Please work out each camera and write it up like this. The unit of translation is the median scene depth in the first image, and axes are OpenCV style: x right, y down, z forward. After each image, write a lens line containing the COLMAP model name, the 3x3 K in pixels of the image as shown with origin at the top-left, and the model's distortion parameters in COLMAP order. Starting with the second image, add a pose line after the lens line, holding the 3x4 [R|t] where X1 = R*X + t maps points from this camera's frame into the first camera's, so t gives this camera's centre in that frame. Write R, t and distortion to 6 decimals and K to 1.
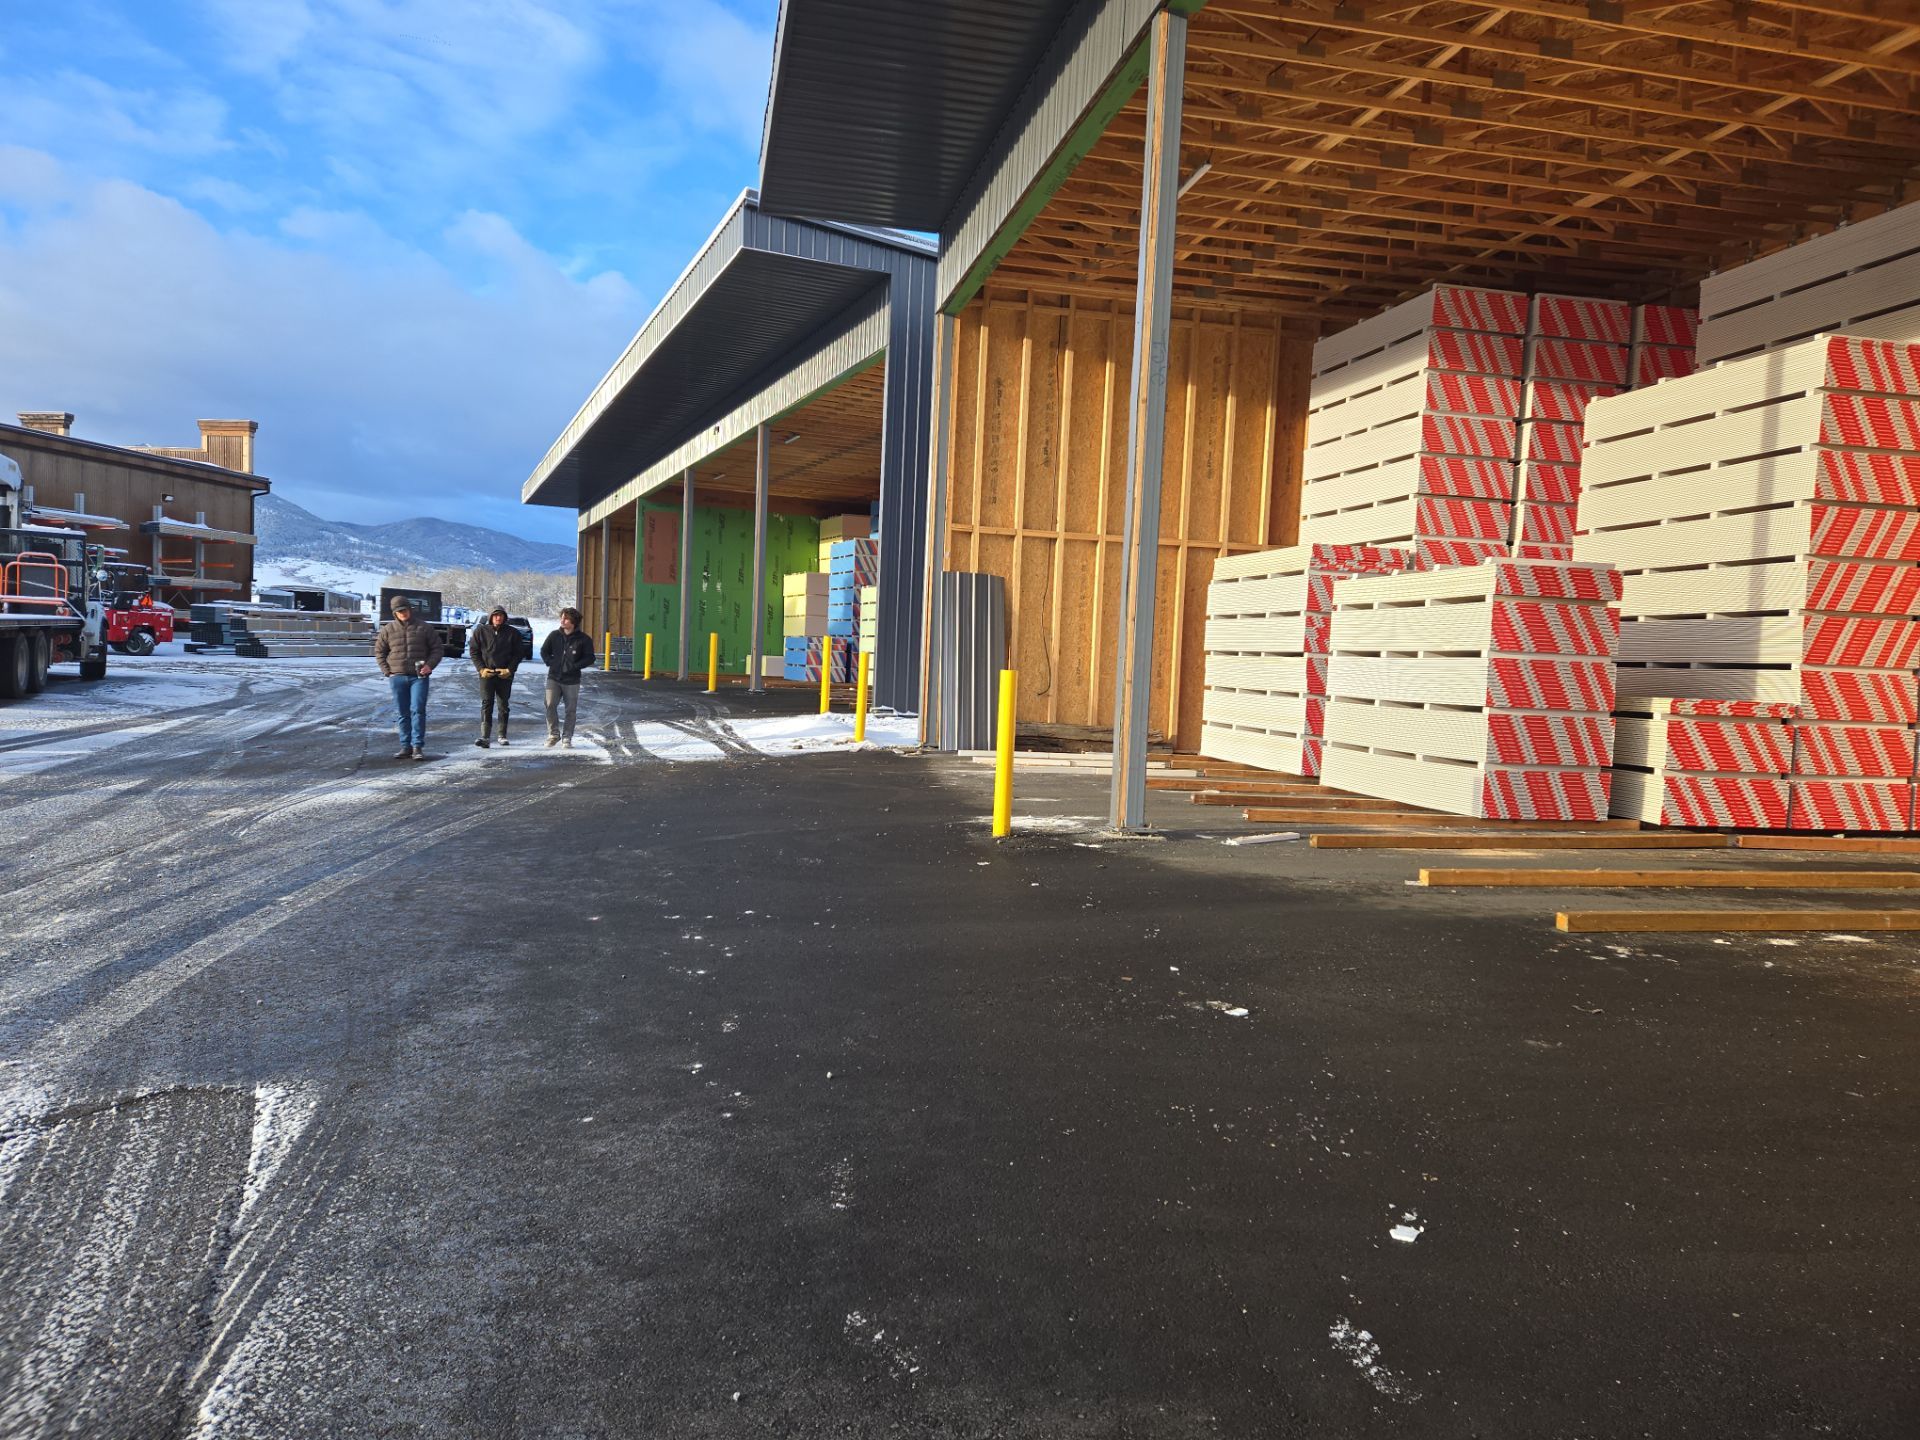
lens RADIAL K [[1265.2, 0, 970.1], [0, 1265.2, 719.4], [0, 0, 1]] dist [0.079013, -0.057371]
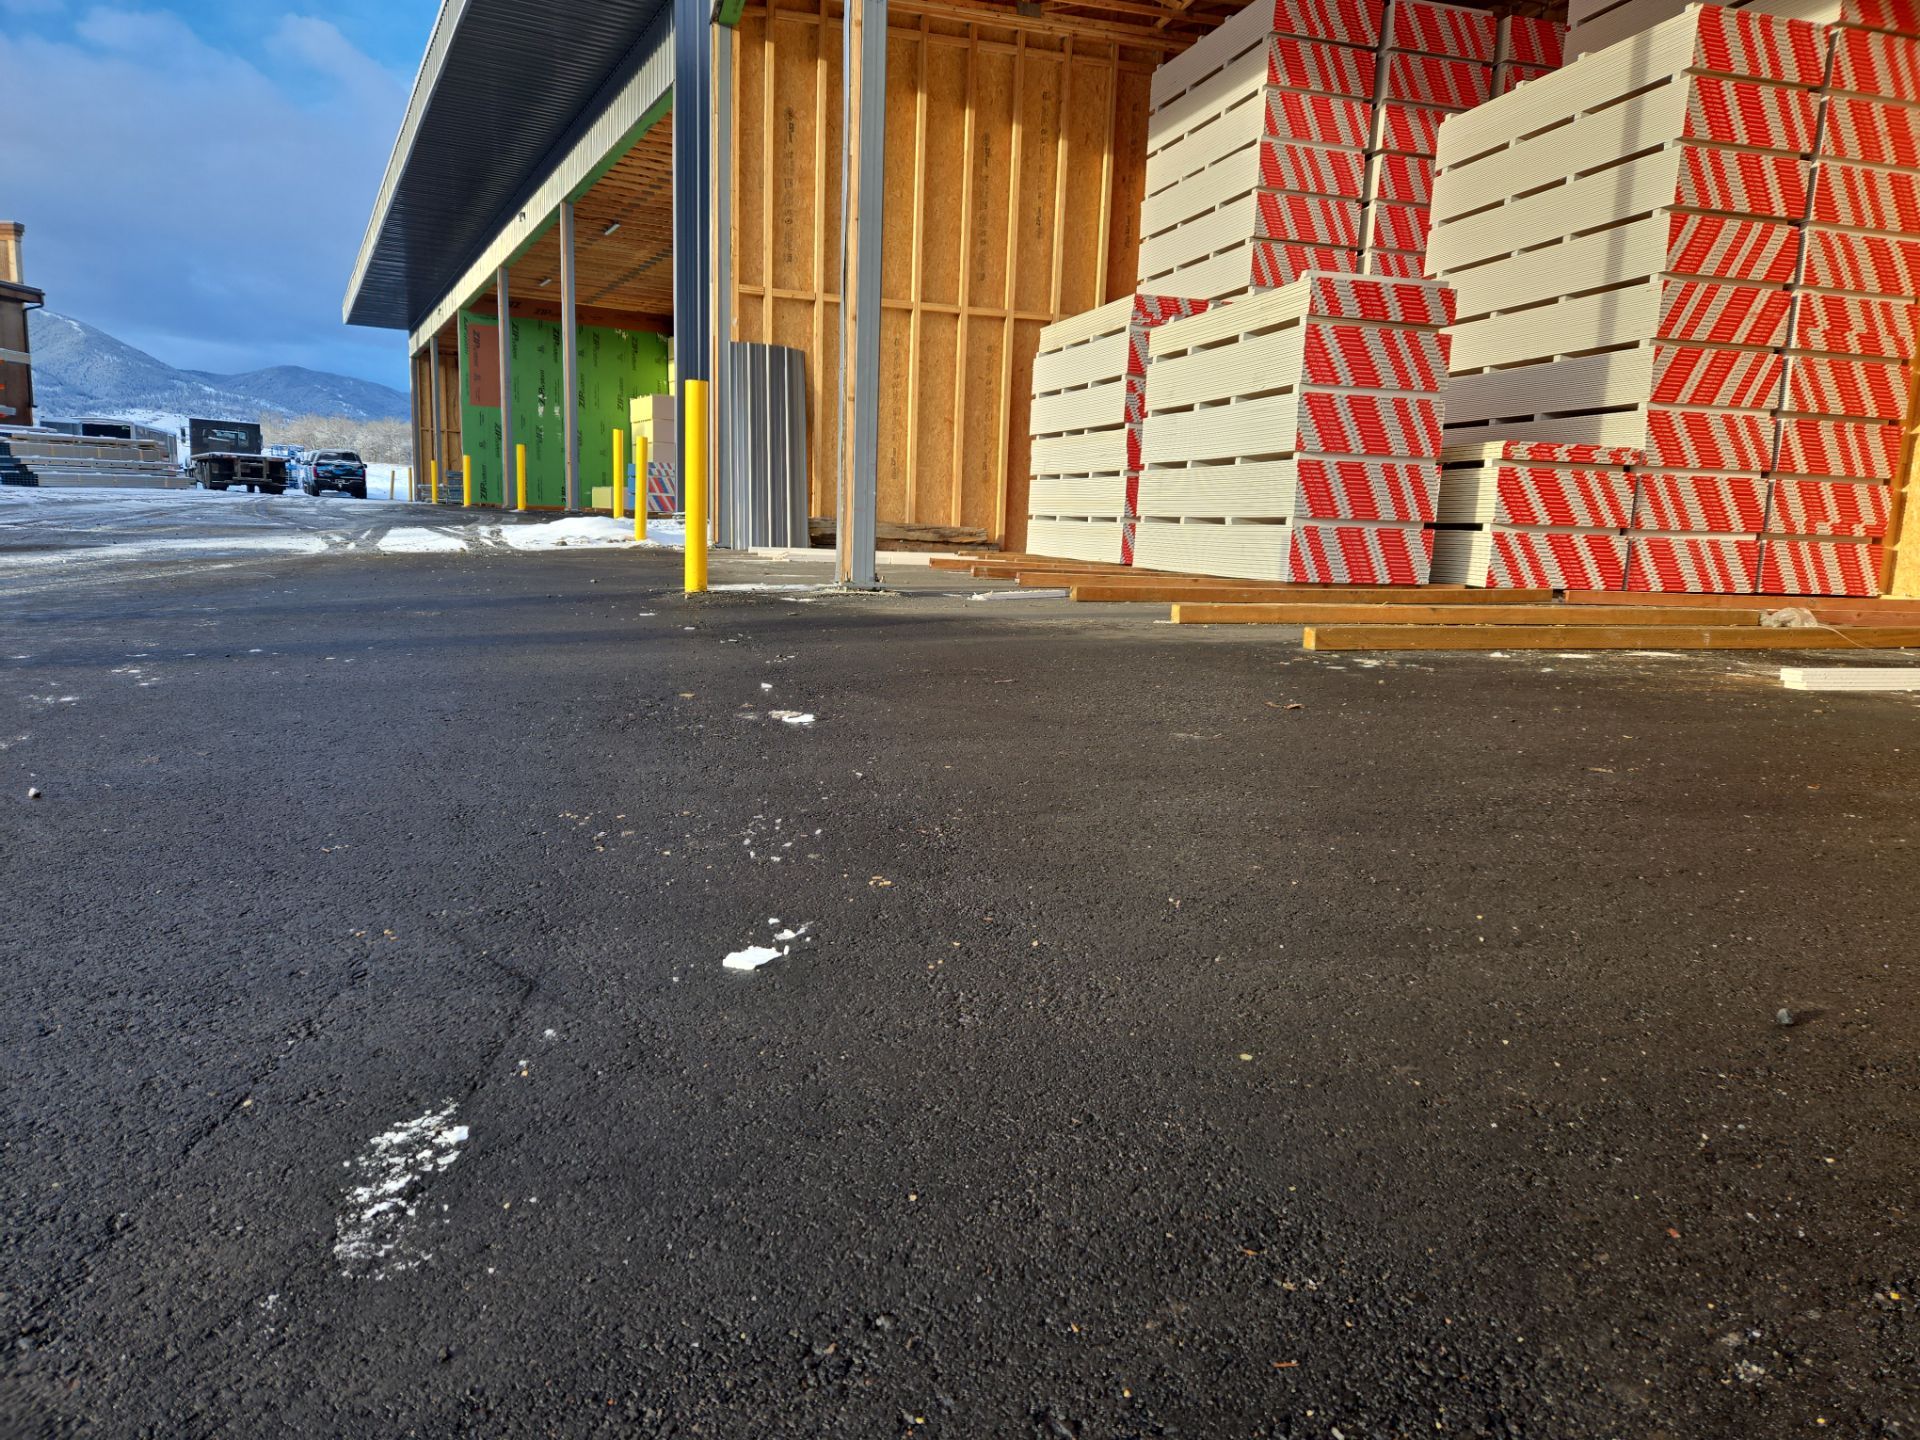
lens RADIAL K [[1265.2, 0, 967.6], [0, 1265.2, 726.2], [0, 0, 1]] dist [0.079013, -0.057371]
pose [[0.997520, -0.019311, 0.067676, 0.076422], [0.011411, 0.993274, 0.115222, 0.046161], [-0.069446, -0.114164, 0.991032, 0.089805]]
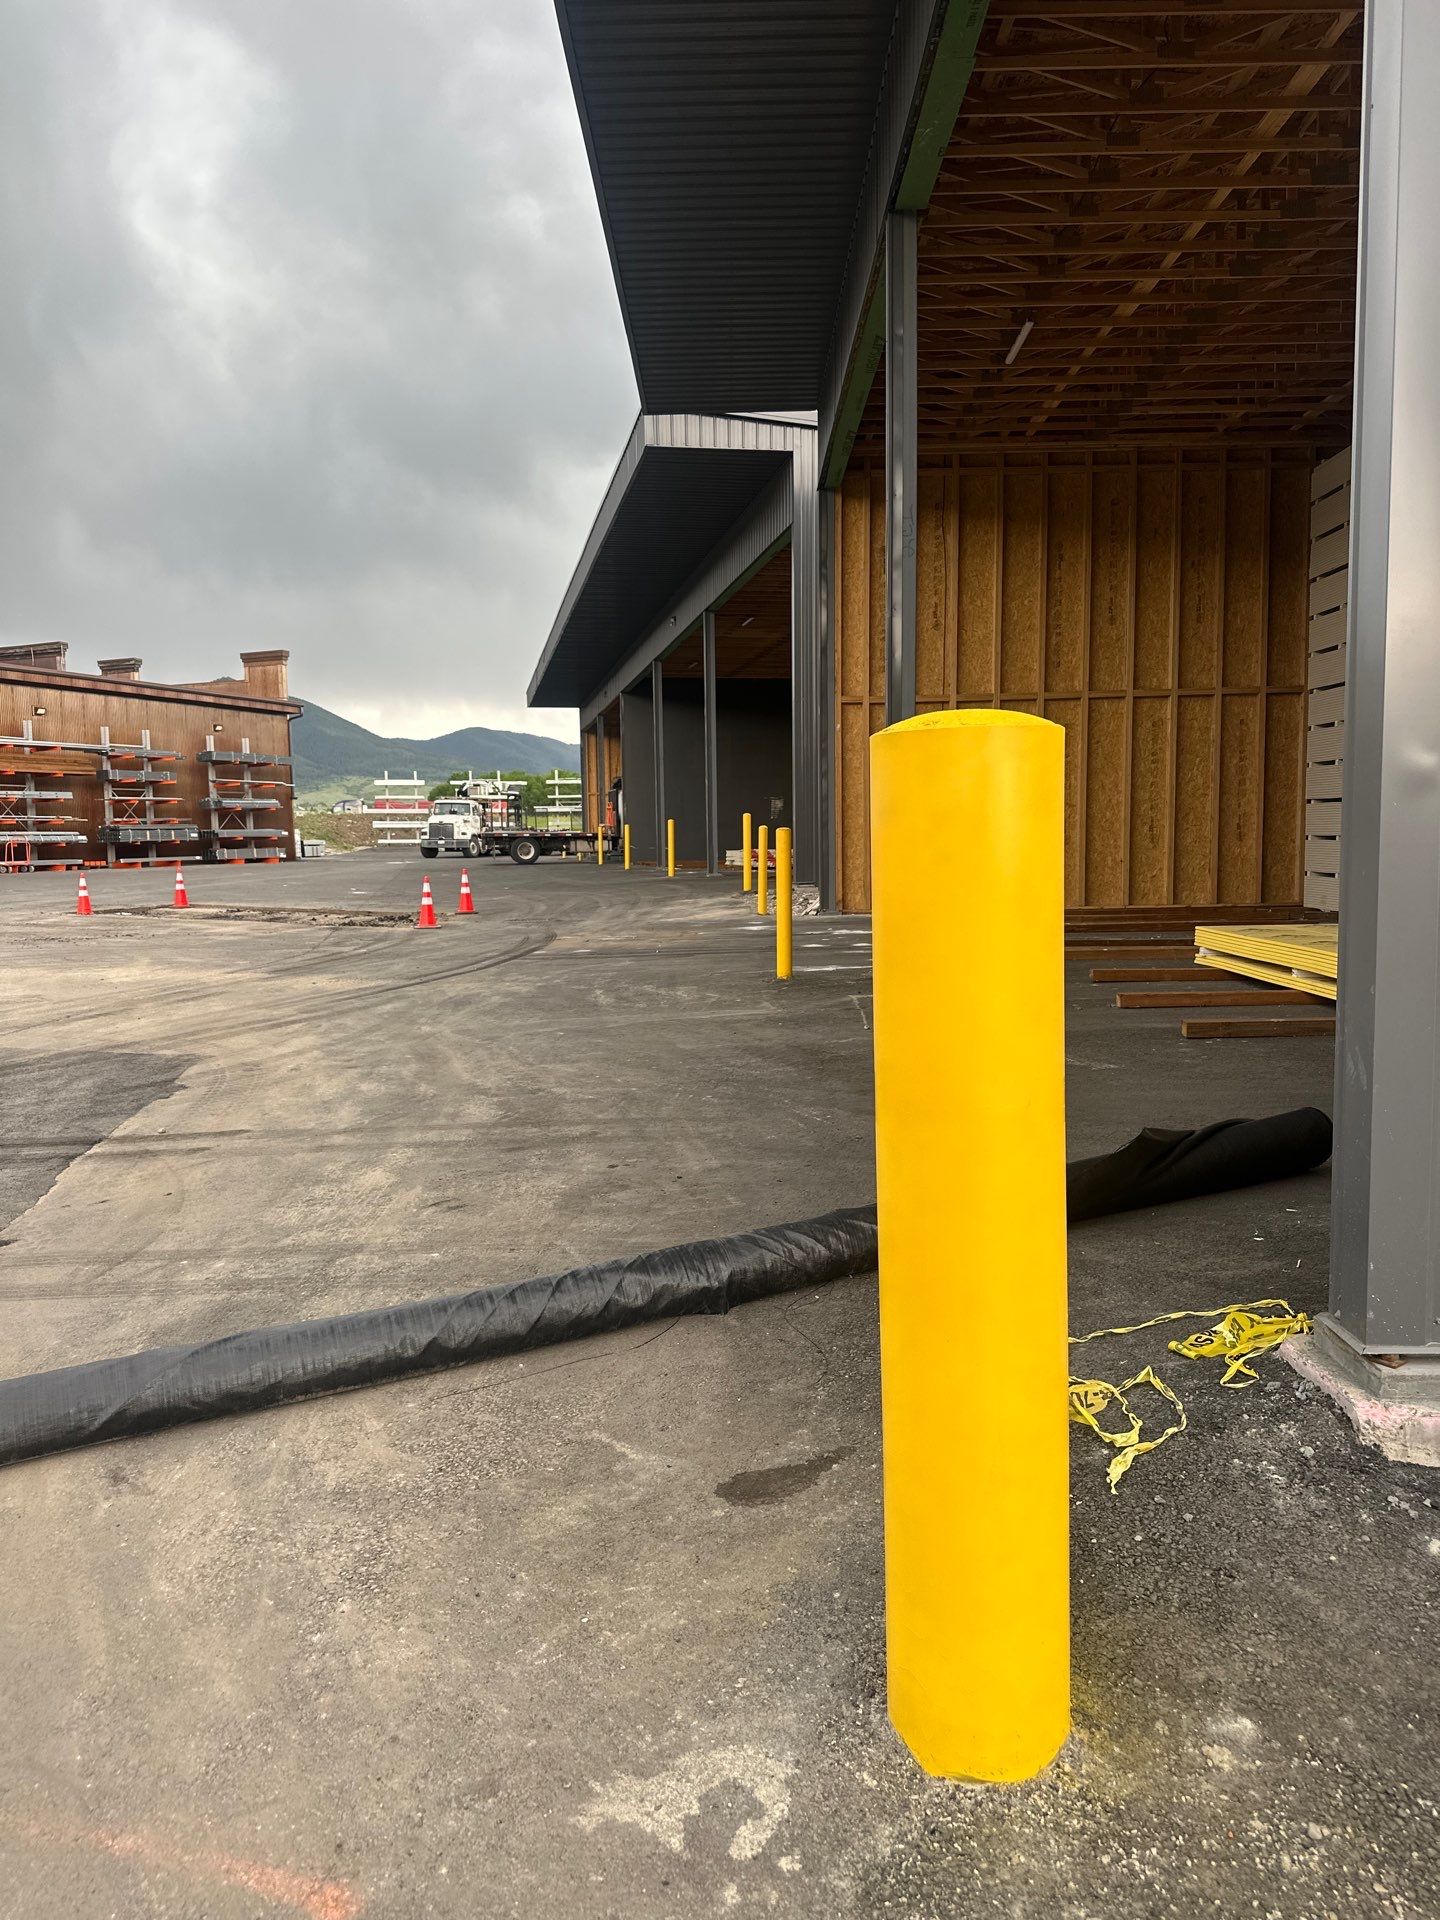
lens RADIAL K [[1363.4, 0, 732.3], [0, 1363.4, 966.0], [0, 0, 1]] dist [0.009541, -0.000475]
pose [[0.973934, -0.039473, -0.223371, 0.135887], [0.049576, 0.997977, 0.039799, 0.014373], [0.221348, -0.049835, 0.973921, -0.096032]]
